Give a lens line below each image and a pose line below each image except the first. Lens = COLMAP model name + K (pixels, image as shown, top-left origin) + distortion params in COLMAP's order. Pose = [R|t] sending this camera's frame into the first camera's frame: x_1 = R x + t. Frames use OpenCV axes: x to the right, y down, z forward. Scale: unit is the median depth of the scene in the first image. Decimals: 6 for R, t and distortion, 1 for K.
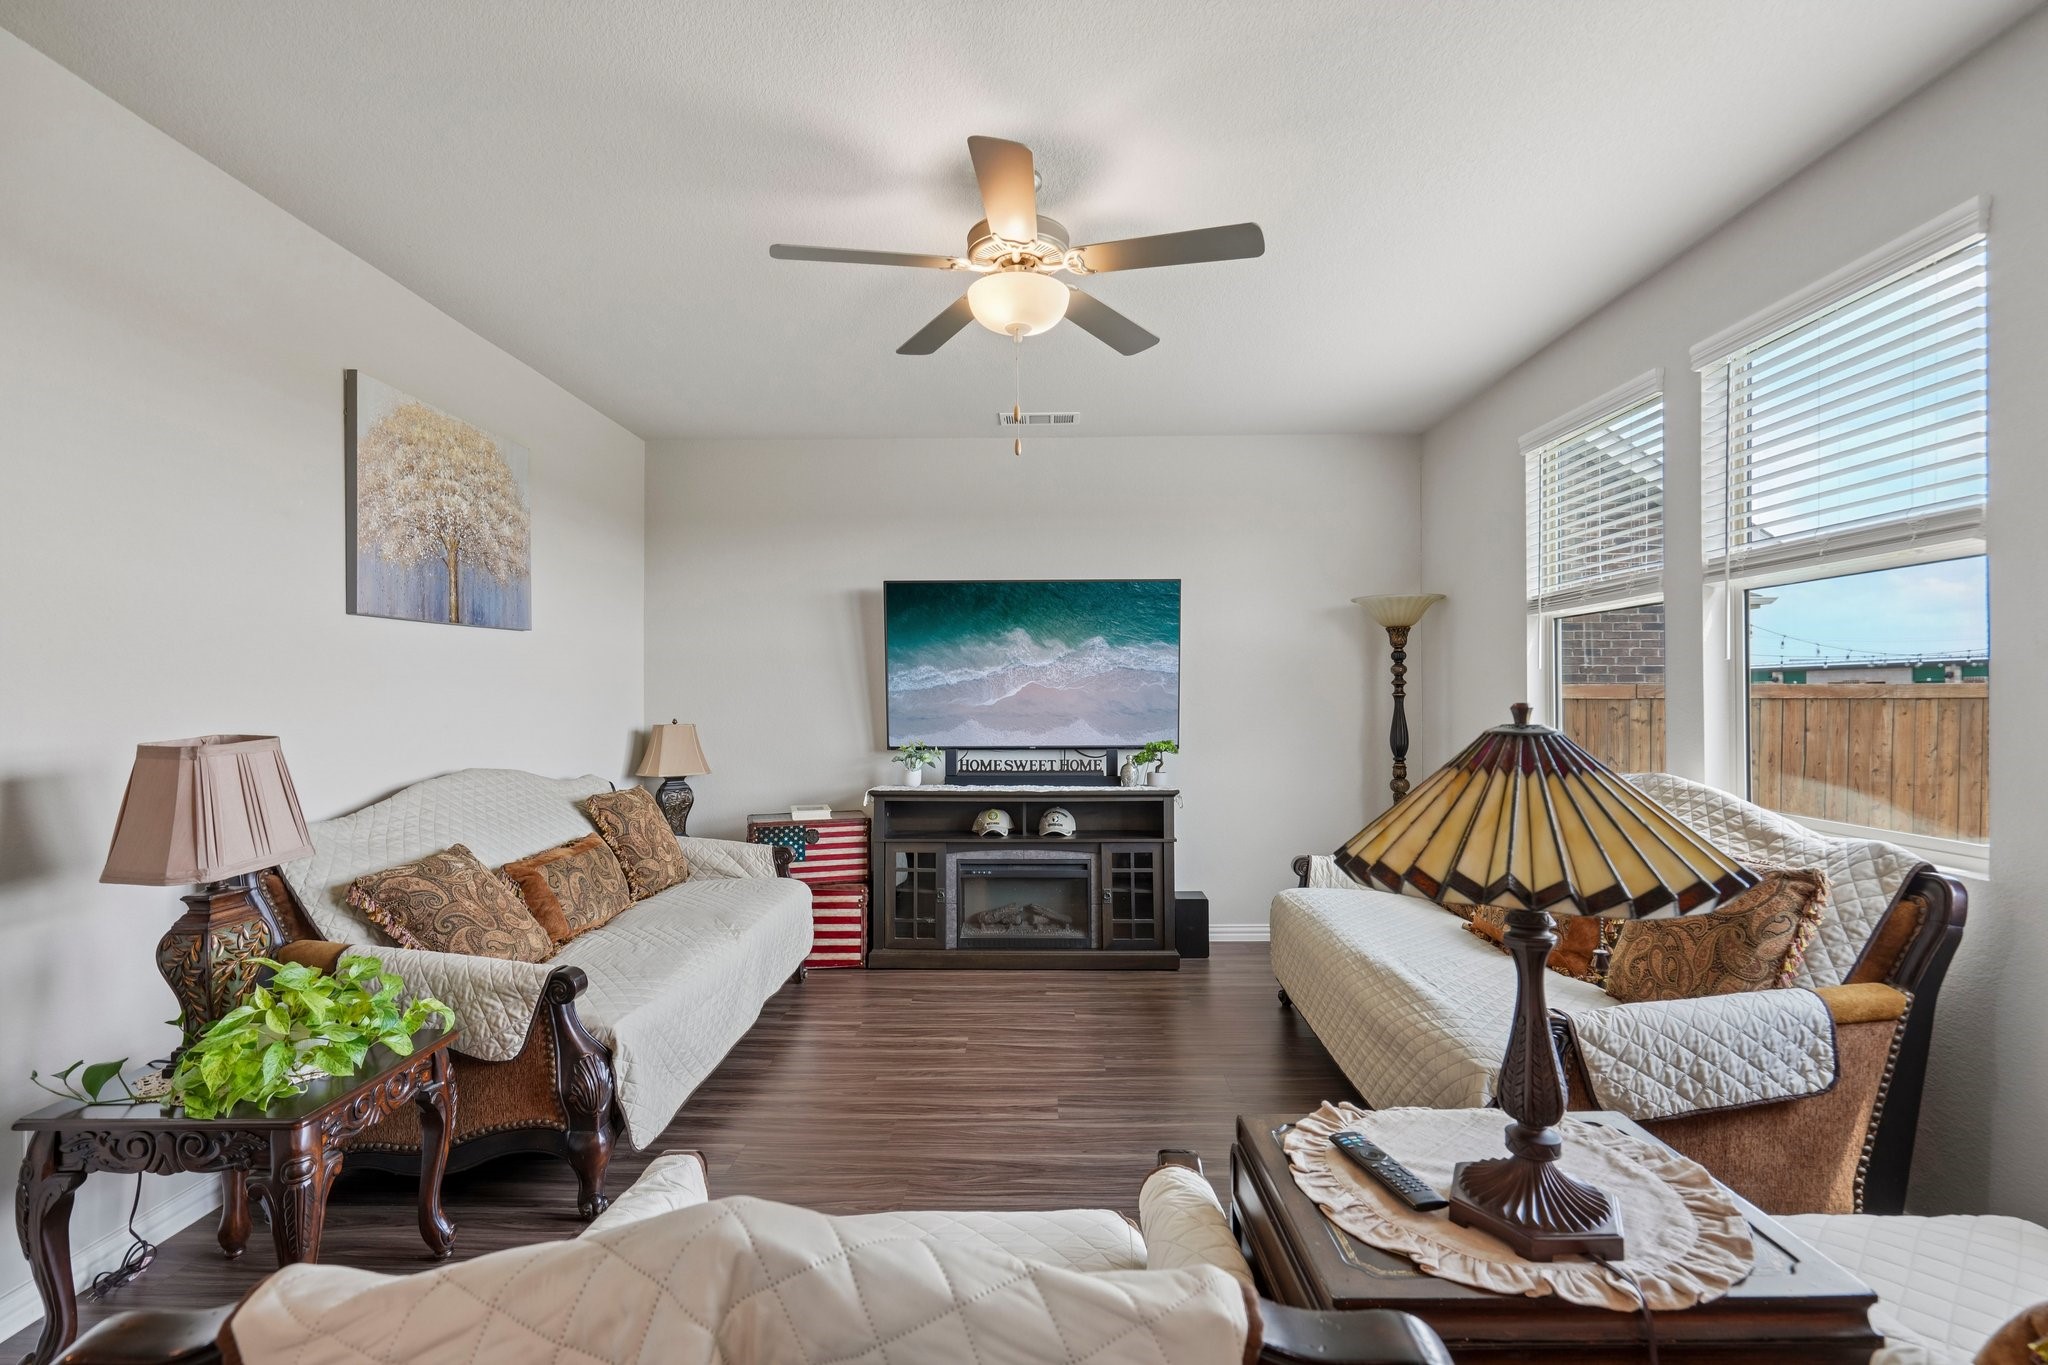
lens RADIAL K [[935.8, 0, 1061.2], [0, 935.8, 694.0], [0, 0, 1]] dist [-0.005189, 0.001362]
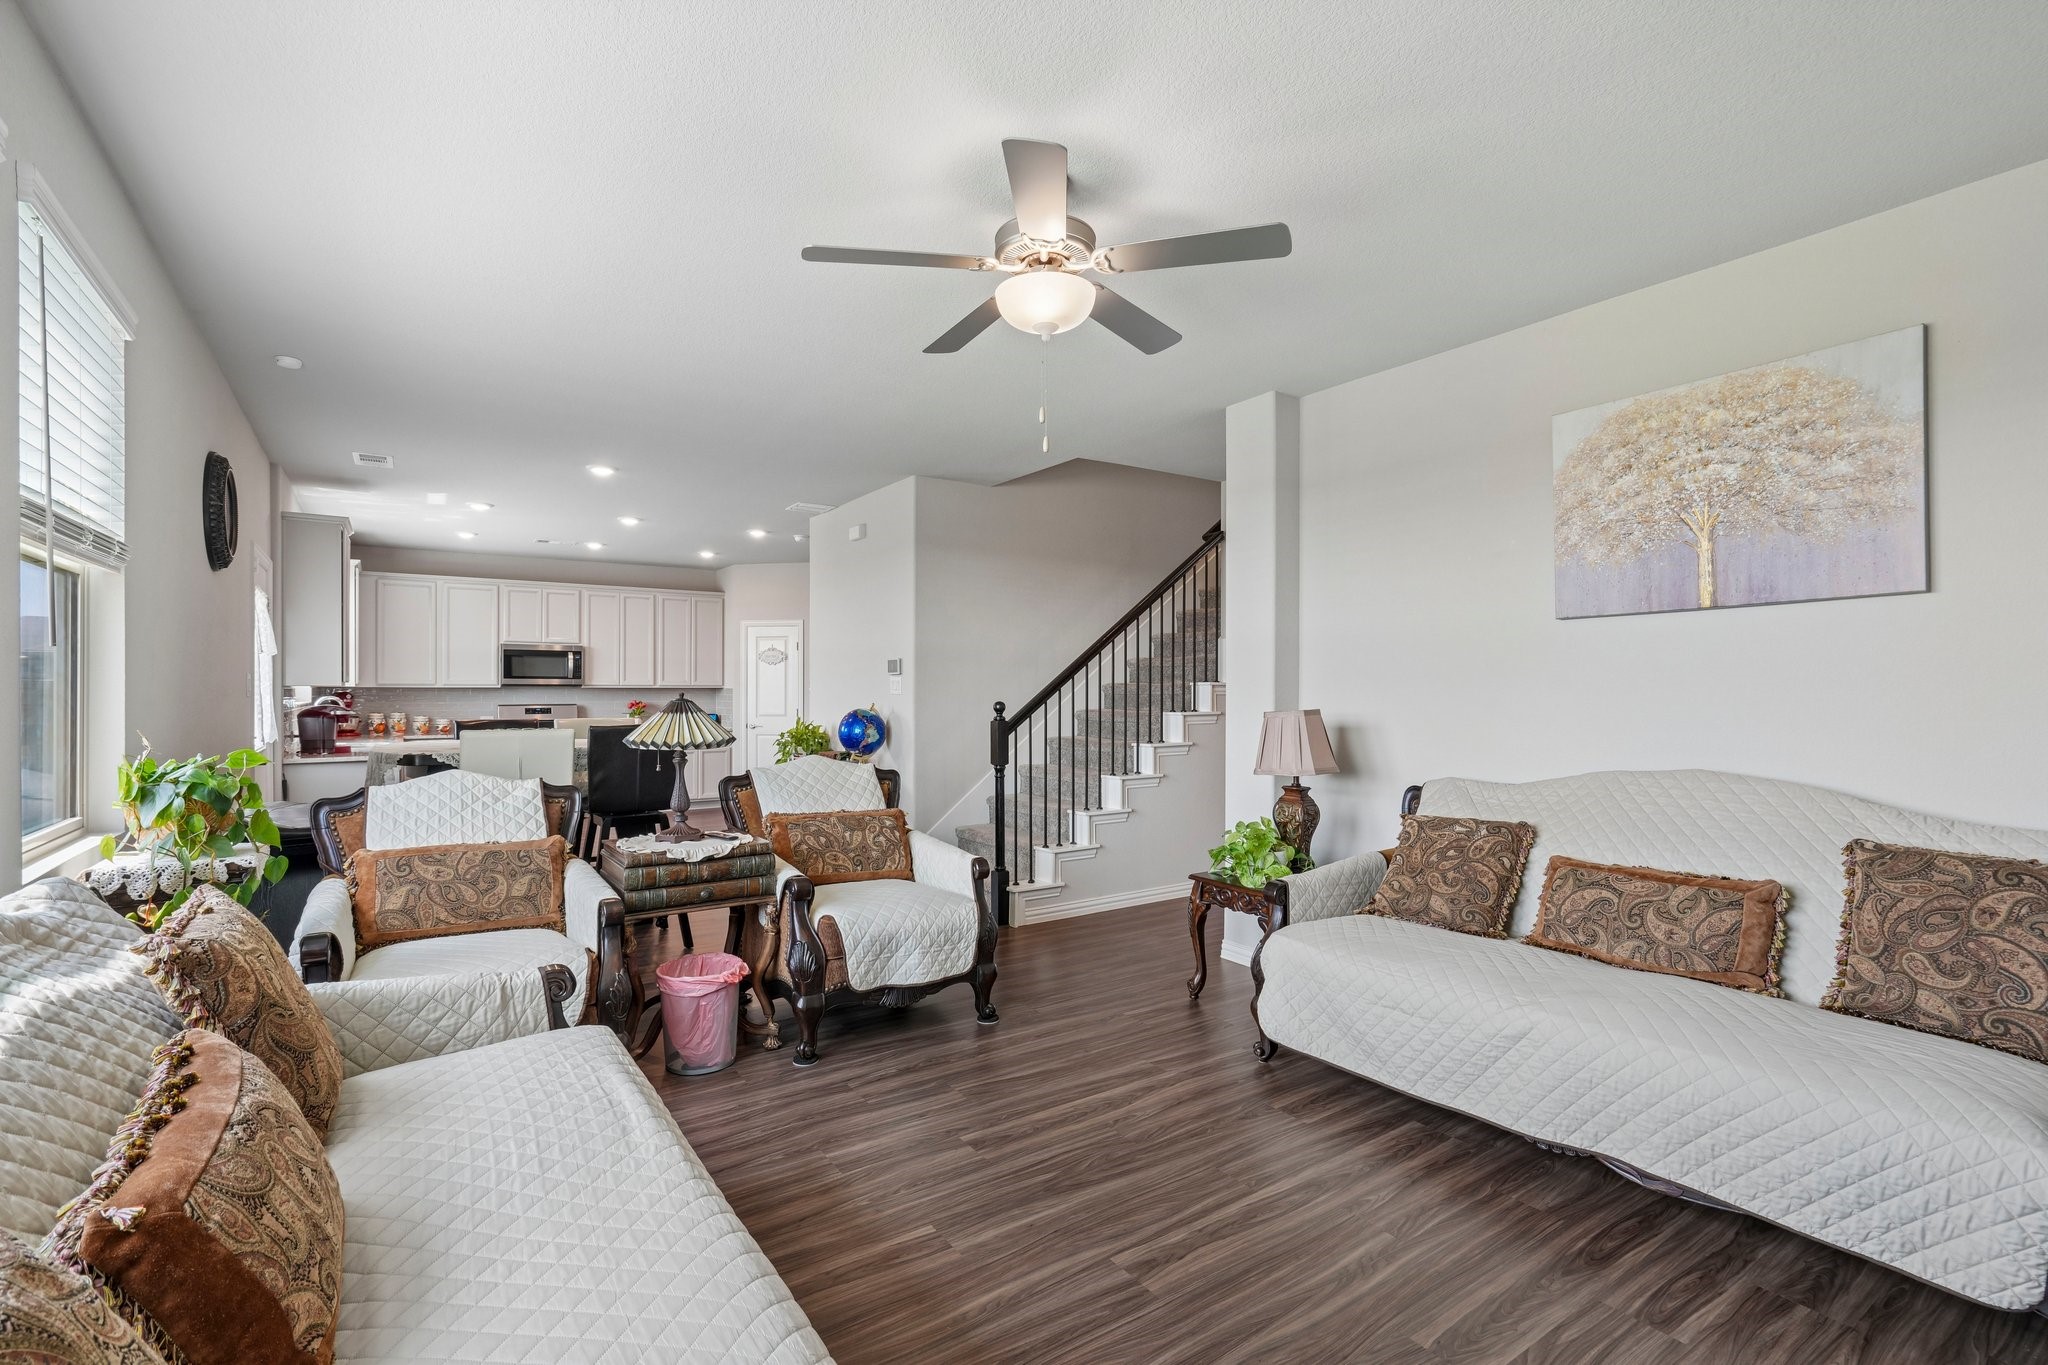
lens RADIAL K [[935.8, 0, 1003.2], [0, 935.8, 687.9], [0, 0, 1]] dist [-0.005189, 0.001362]
pose [[-0.846247, 0.001633, -0.532789, 0.390817], [0.001039, 0.999998, 0.001414, -0.000174], [0.532790, 0.000643, -0.846247, 1.333529]]
